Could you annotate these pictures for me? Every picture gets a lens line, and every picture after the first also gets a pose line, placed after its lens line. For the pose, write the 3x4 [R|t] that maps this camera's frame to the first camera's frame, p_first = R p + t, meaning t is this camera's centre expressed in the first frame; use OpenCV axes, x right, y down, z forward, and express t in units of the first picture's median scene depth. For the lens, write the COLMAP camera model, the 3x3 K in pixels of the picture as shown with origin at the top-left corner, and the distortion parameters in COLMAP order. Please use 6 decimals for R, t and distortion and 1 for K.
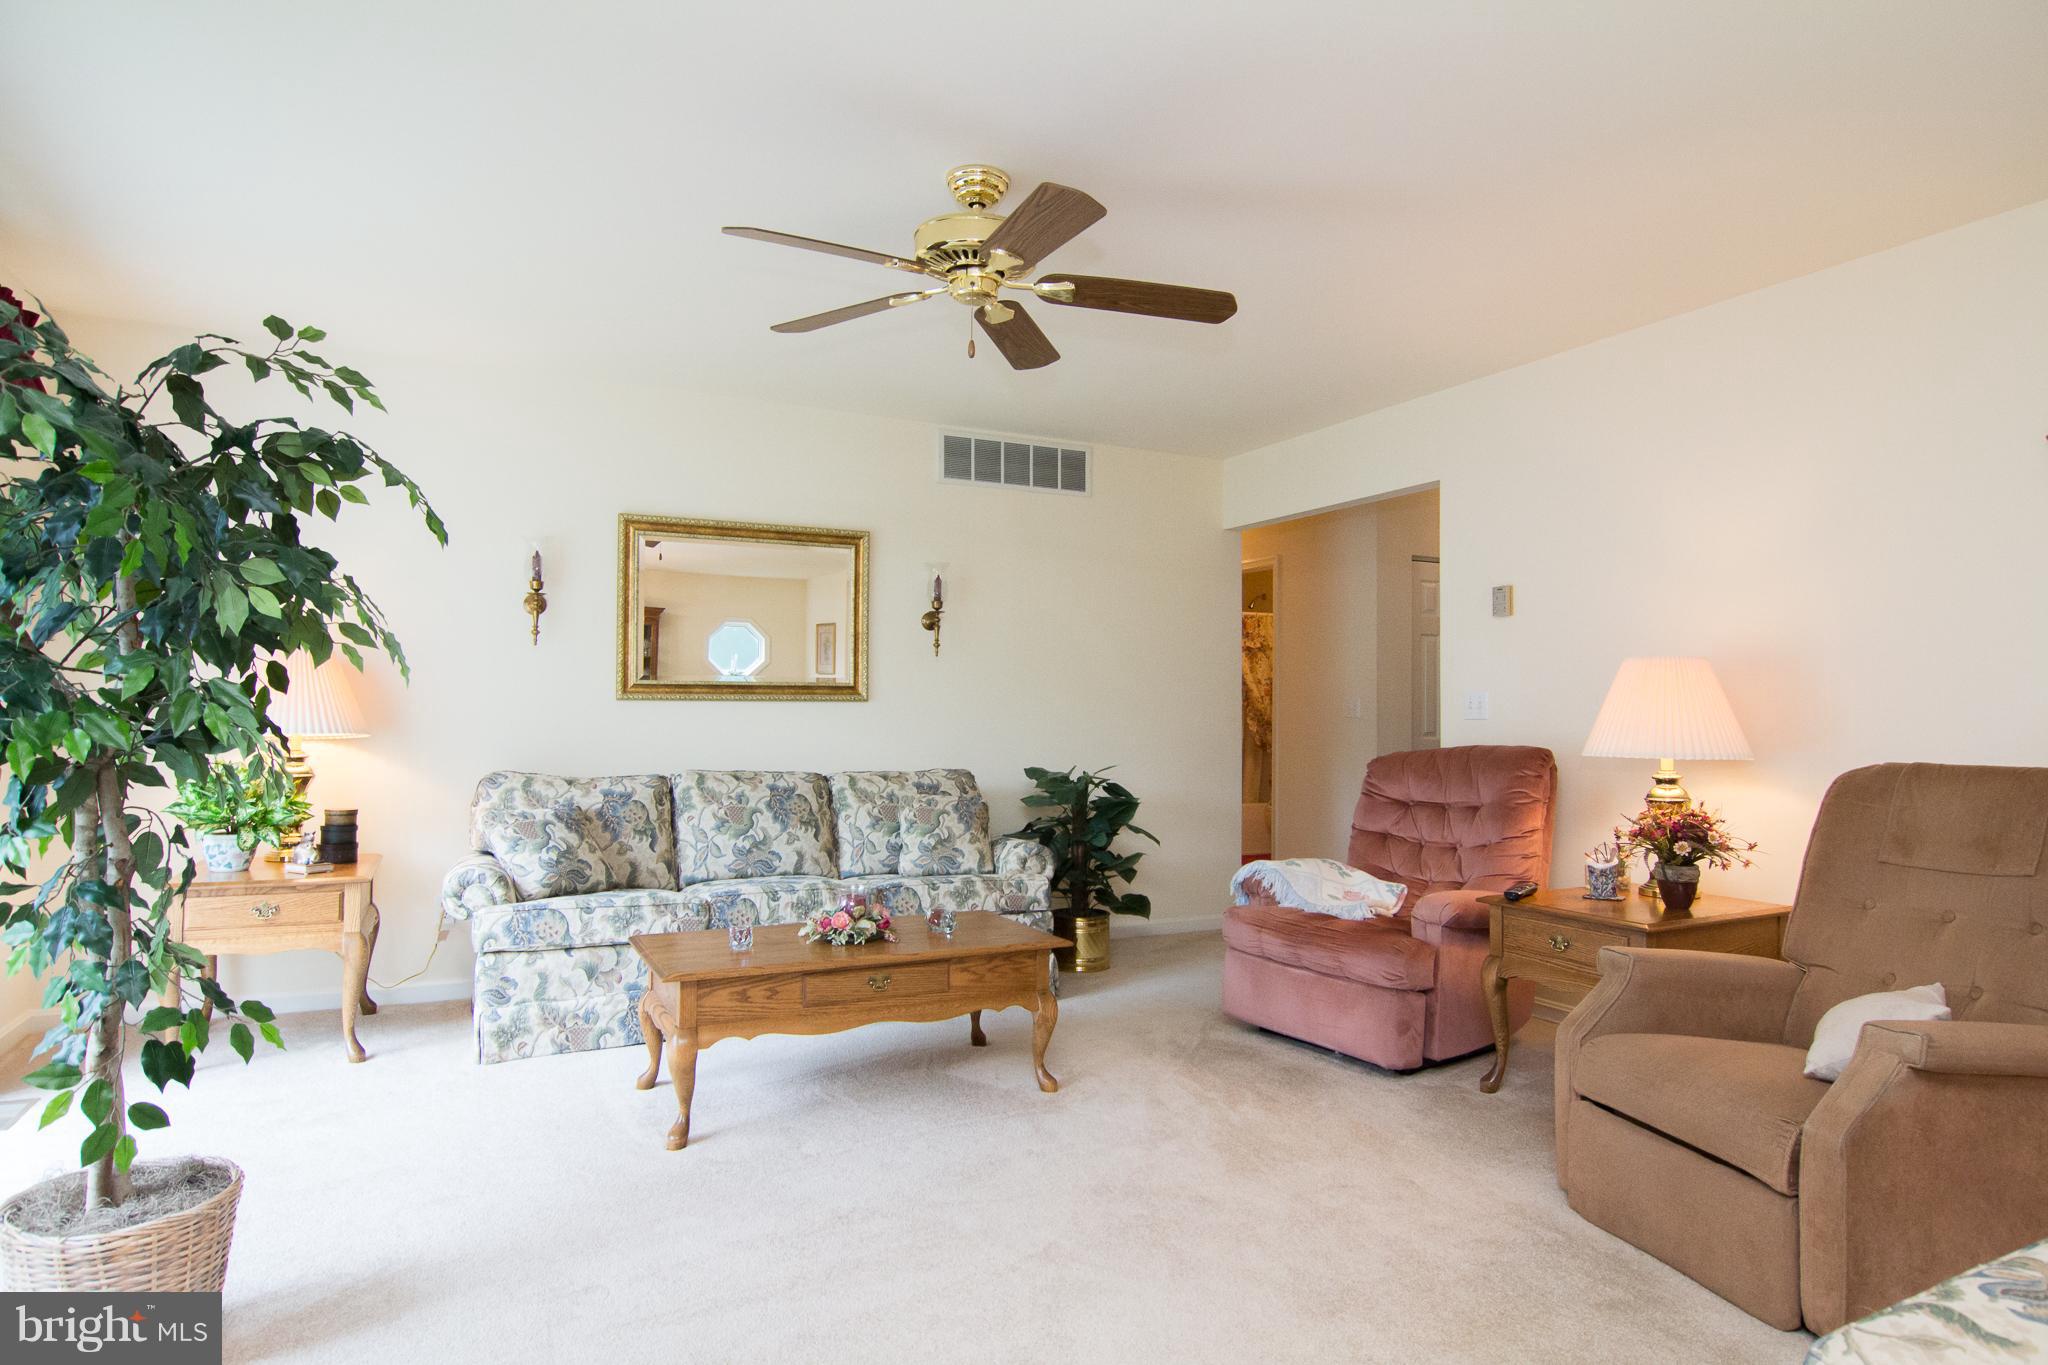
lens RADIAL K [[1325.2, 0, 1023.6], [0, 1325.2, 601.3], [0, 0, 1]] dist [0.004129, 0.000477]
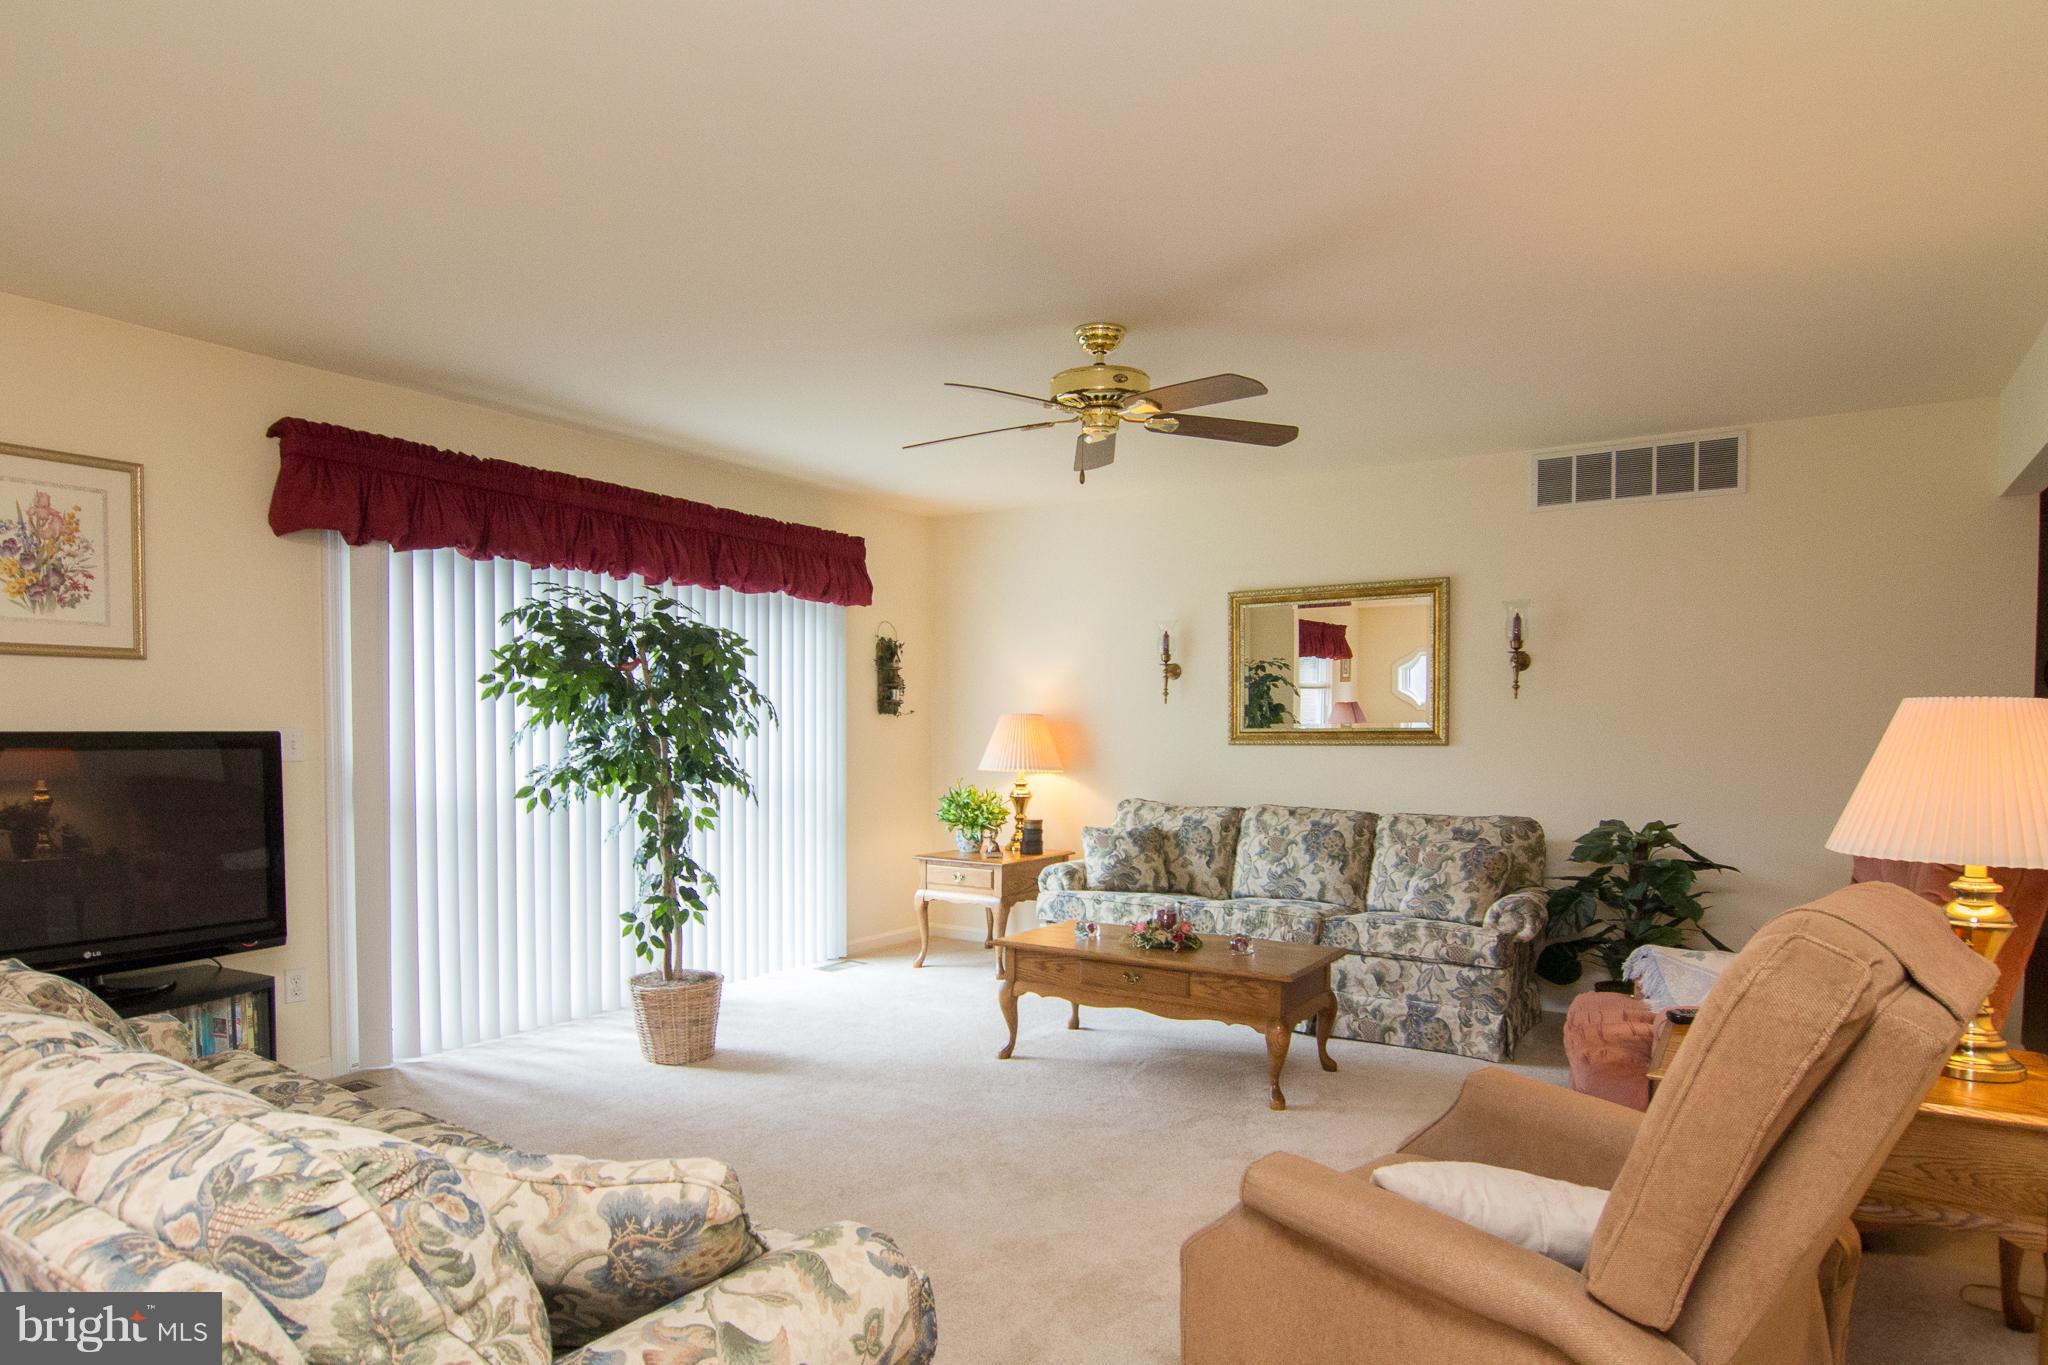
lens RADIAL K [[1439.3, 0, 1024.1], [0, 1439.3, 702.1], [0, 0, 1]] dist [-0.011836, -0.005270]
pose [[0.386298, -0.020720, -0.922141, 0.868278], [0.082408, 0.996525, 0.012131, 0.002536], [0.918685, -0.080678, 0.386663, 0.316163]]
